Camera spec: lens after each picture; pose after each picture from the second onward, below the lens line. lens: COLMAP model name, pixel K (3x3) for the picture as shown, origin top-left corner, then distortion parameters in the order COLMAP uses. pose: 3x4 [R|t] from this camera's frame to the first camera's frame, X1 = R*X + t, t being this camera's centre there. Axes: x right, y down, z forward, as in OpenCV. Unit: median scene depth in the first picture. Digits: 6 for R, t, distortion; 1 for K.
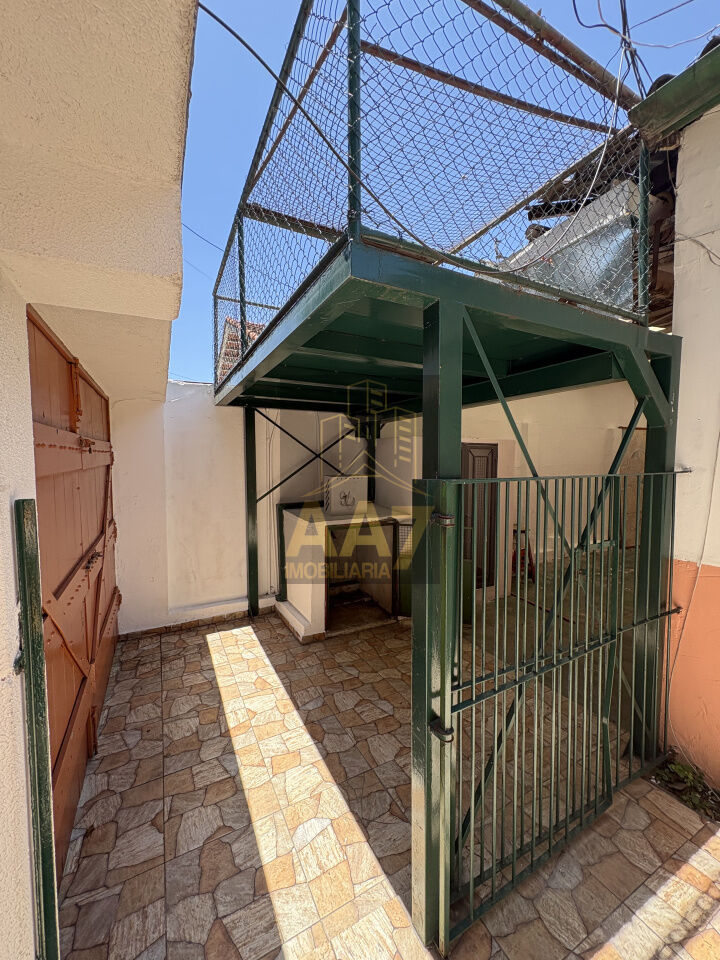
lens RADIAL K [[380.5, 0, 359.3], [0, 380.5, 479.9], [0, 0, 1]] dist [0.000062, 0.000502]
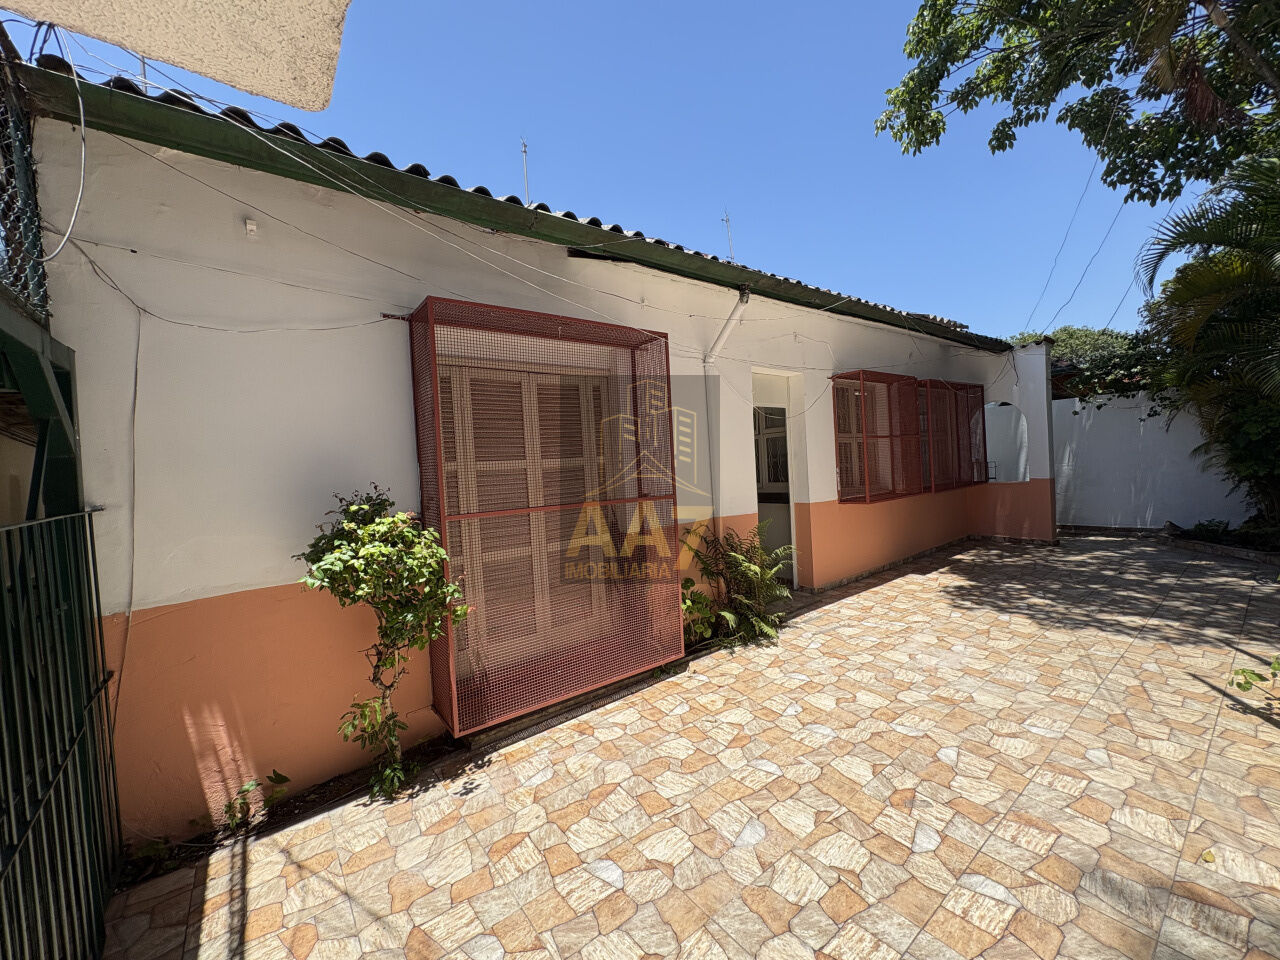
lens RADIAL K [[507.3, 0, 639.1], [0, 507.3, 480.7], [0, 0, 1]] dist [0.000062, 0.000502]
pose [[-0.171118, -0.018335, 0.985080, -0.519660], [0.112154, 0.992965, 0.037964, 0.006904], [-0.978846, 0.116977, -0.167858, 0.002397]]
